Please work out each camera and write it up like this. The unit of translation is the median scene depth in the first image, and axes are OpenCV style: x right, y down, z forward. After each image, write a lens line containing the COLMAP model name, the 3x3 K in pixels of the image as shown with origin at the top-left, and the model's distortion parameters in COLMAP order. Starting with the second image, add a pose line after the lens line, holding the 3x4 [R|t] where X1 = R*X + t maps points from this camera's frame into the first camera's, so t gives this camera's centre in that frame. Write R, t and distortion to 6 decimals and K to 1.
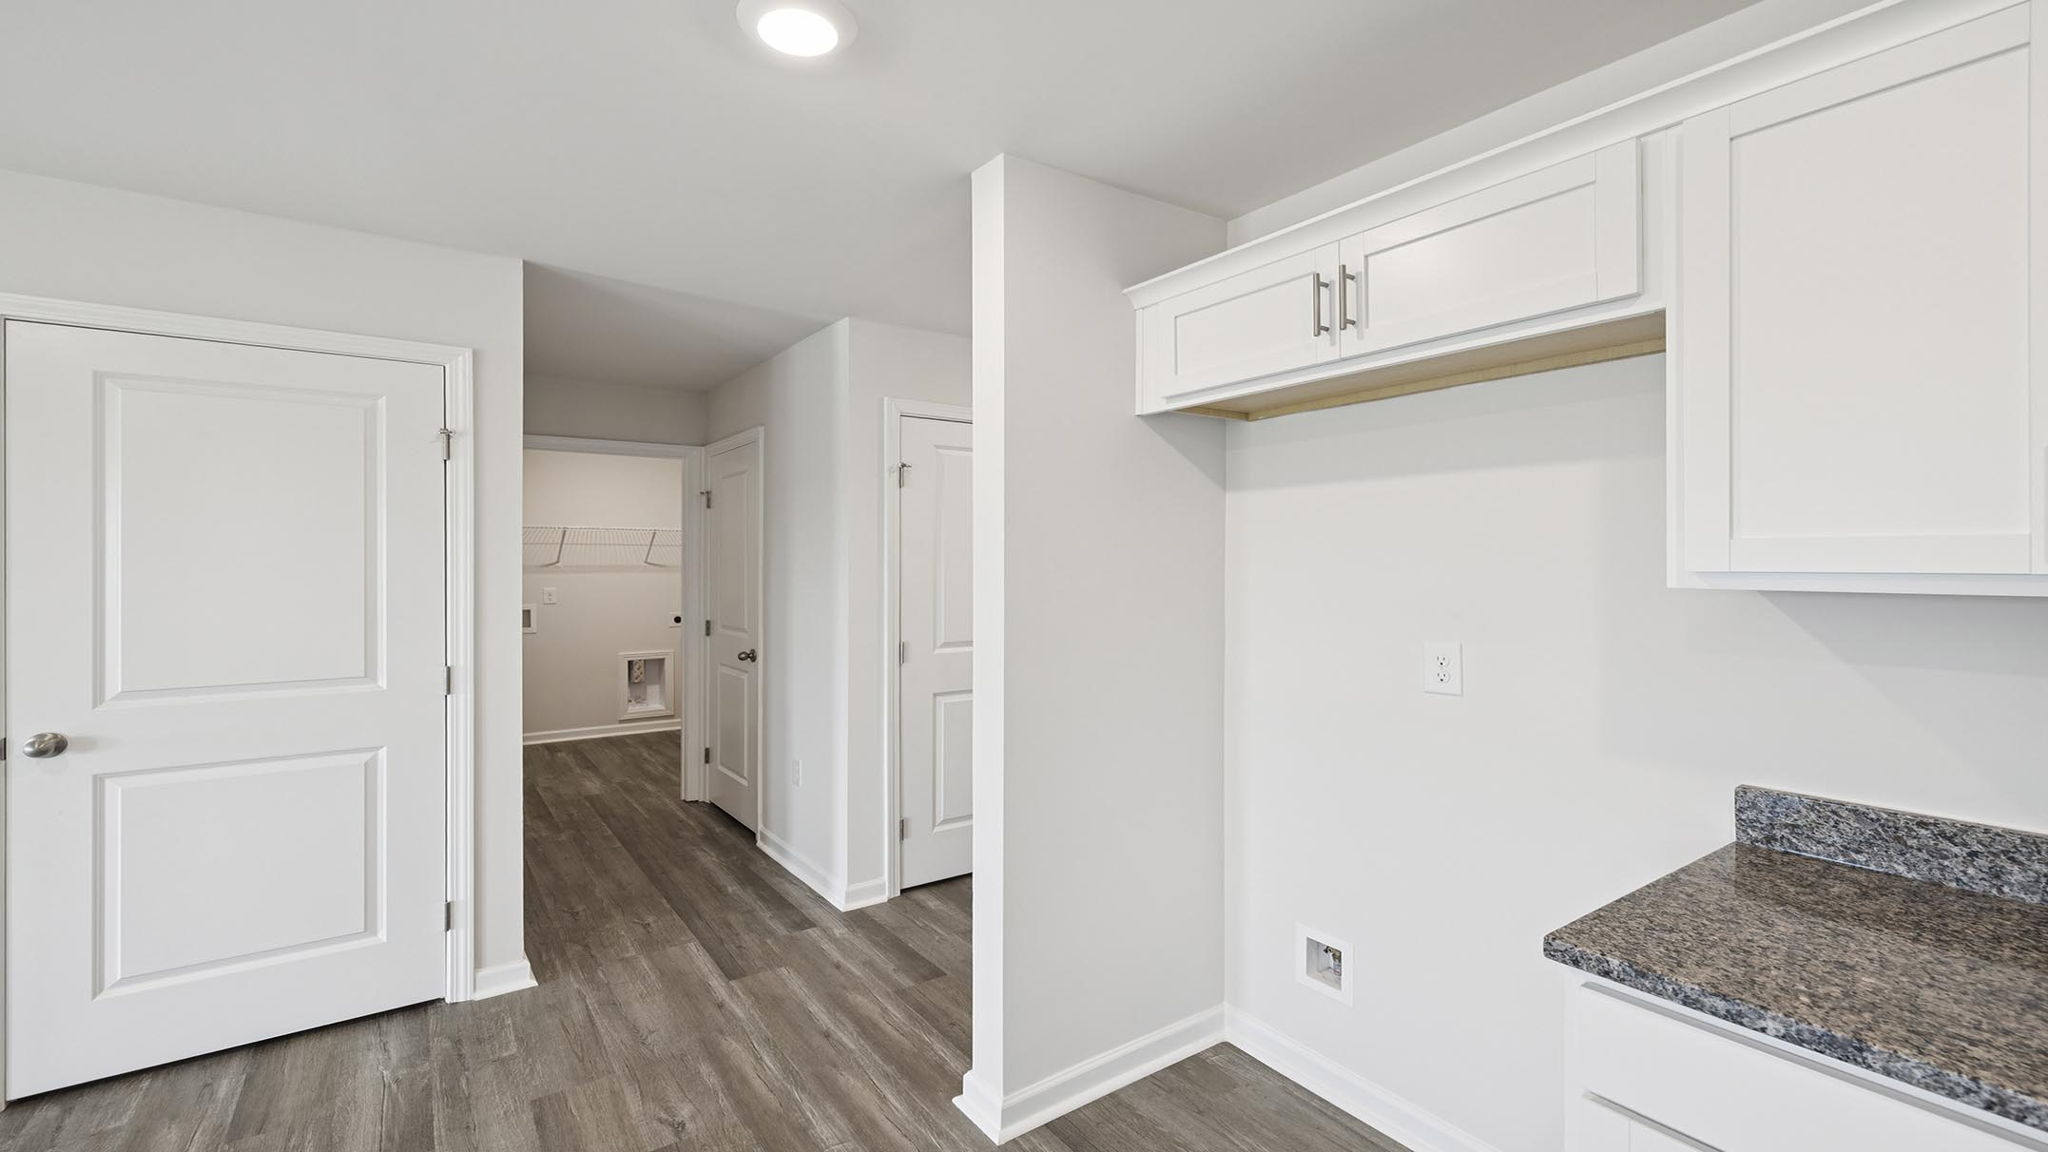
lens RADIAL K [[871.0, 0, 1022.1], [0, 871.0, 561.5], [0, 0, 1]] dist [0.010453, -0.000330]
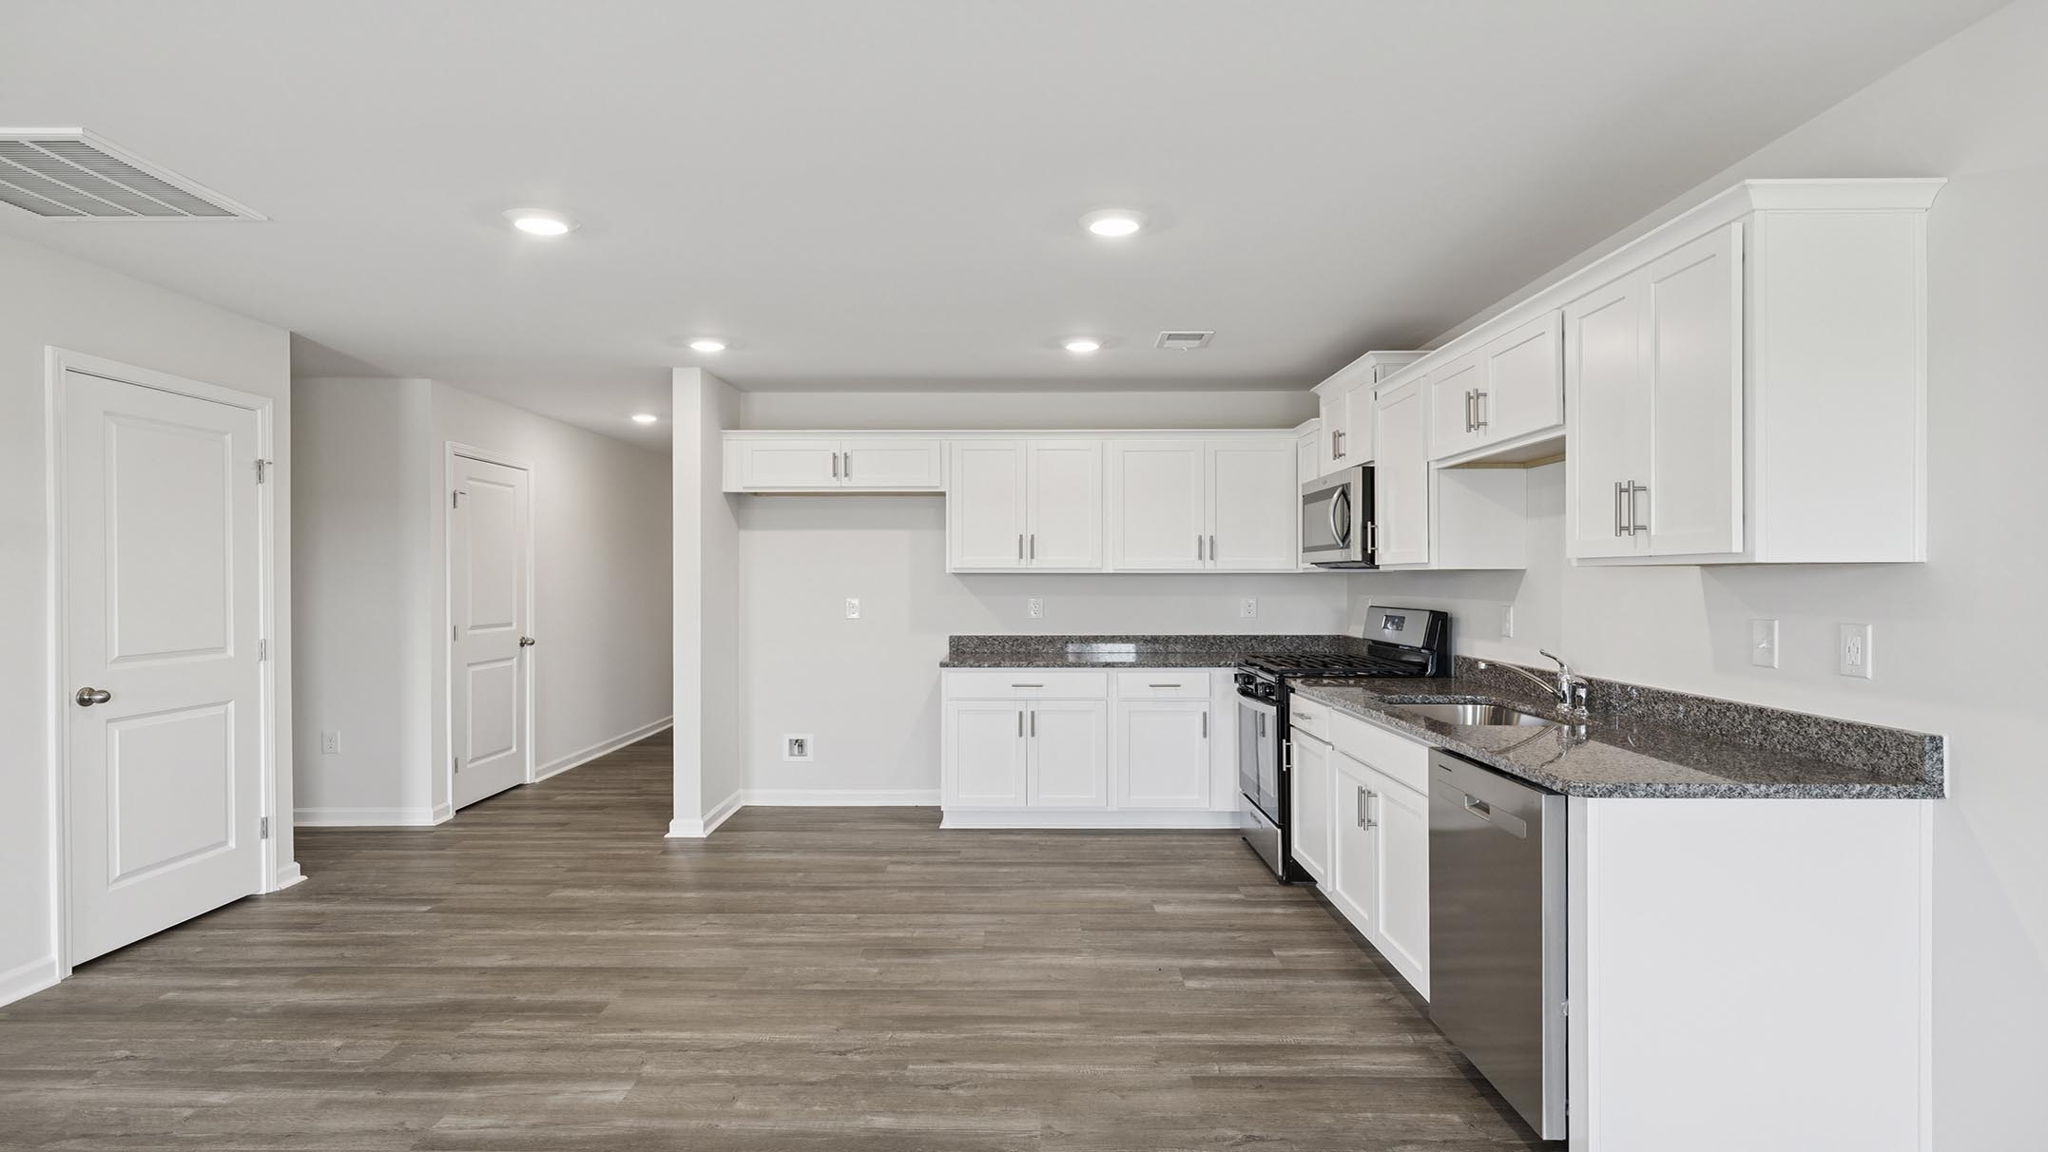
lens RADIAL K [[871.0, 0, 1029.5], [0, 871.0, 582.3], [0, 0, 1]] dist [0.010453, -0.000330]
pose [[0.564340, -0.004610, 0.825529, -1.317016], [-0.005331, 0.999943, 0.009229, 0.018582], [-0.825525, -0.009609, 0.564284, -0.836253]]
